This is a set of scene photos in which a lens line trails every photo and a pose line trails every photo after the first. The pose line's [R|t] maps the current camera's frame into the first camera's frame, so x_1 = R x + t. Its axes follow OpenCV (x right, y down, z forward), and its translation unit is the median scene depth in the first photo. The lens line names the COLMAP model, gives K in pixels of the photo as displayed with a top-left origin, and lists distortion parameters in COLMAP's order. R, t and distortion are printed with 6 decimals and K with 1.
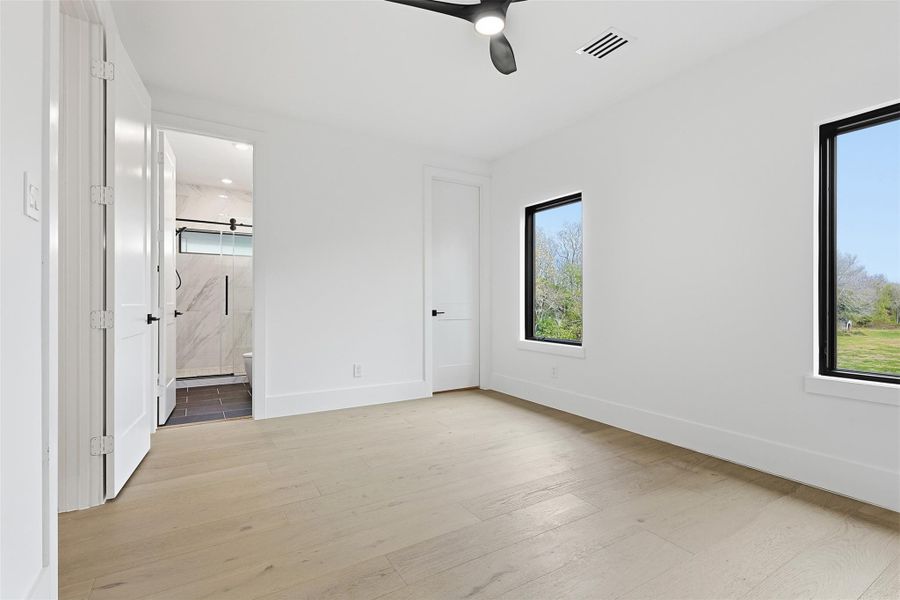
lens RADIAL K [[418.3, 0, 449.2], [0, 418.3, 300.8], [0, 0, 1]] dist [0.005843, 0.000939]
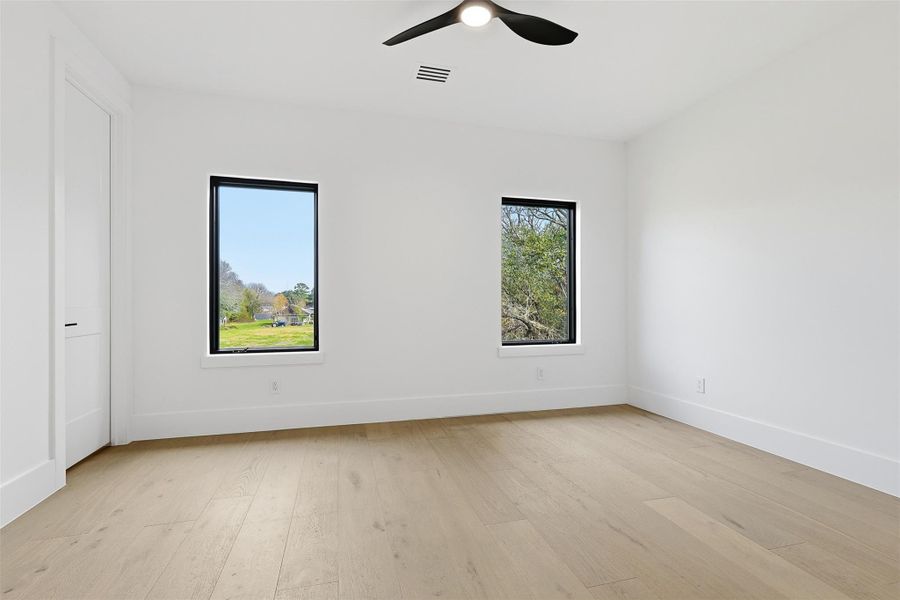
lens RADIAL K [[418.3, 0, 453.6], [0, 418.3, 301.3], [0, 0, 1]] dist [0.005843, 0.000939]
pose [[0.271537, 0.000282, 0.962428, -0.455699], [-0.001471, 0.999999, 0.000122, -0.001510], [-0.962427, -0.001448, 0.271537, 0.429194]]
